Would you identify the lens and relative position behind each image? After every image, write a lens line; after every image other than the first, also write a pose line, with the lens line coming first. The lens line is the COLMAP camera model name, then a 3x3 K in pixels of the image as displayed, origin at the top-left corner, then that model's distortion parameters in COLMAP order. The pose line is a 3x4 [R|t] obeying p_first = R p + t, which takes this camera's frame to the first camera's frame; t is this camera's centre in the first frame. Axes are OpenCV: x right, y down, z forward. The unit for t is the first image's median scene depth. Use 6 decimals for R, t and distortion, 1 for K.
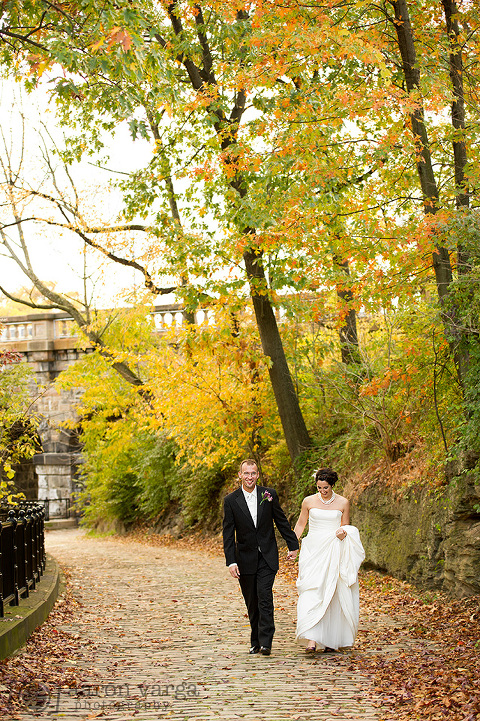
lens RADIAL K [[1714.9, 0, 240.0], [0, 1714.9, 360.5], [0, 0, 1]] dist [-0.027469, -0.018695]
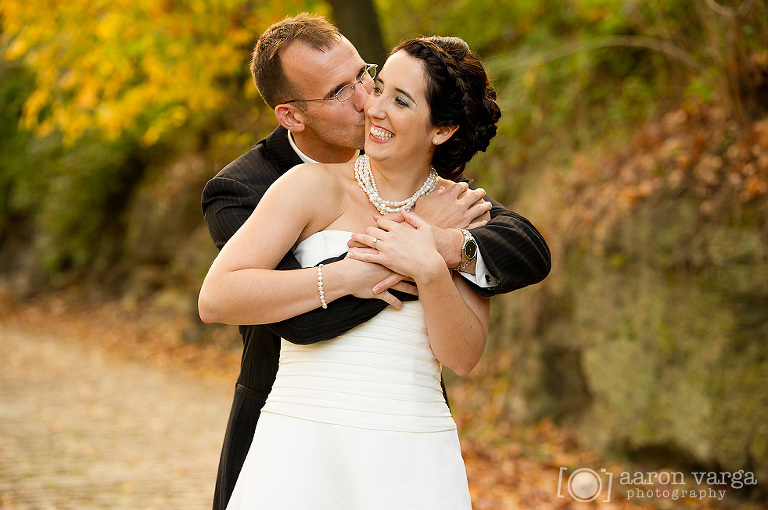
lens RADIAL K [[2309.3, 0, 384.0], [0, 2309.3, 255.0], [0, 0, 1]] dist [0.657275, 0.169601]
pose [[0.992595, 0.029633, 0.117802, -0.018070], [-0.041156, 0.994470, 0.096619, 0.034308], [-0.114287, -0.100751, 0.988326, 0.446471]]
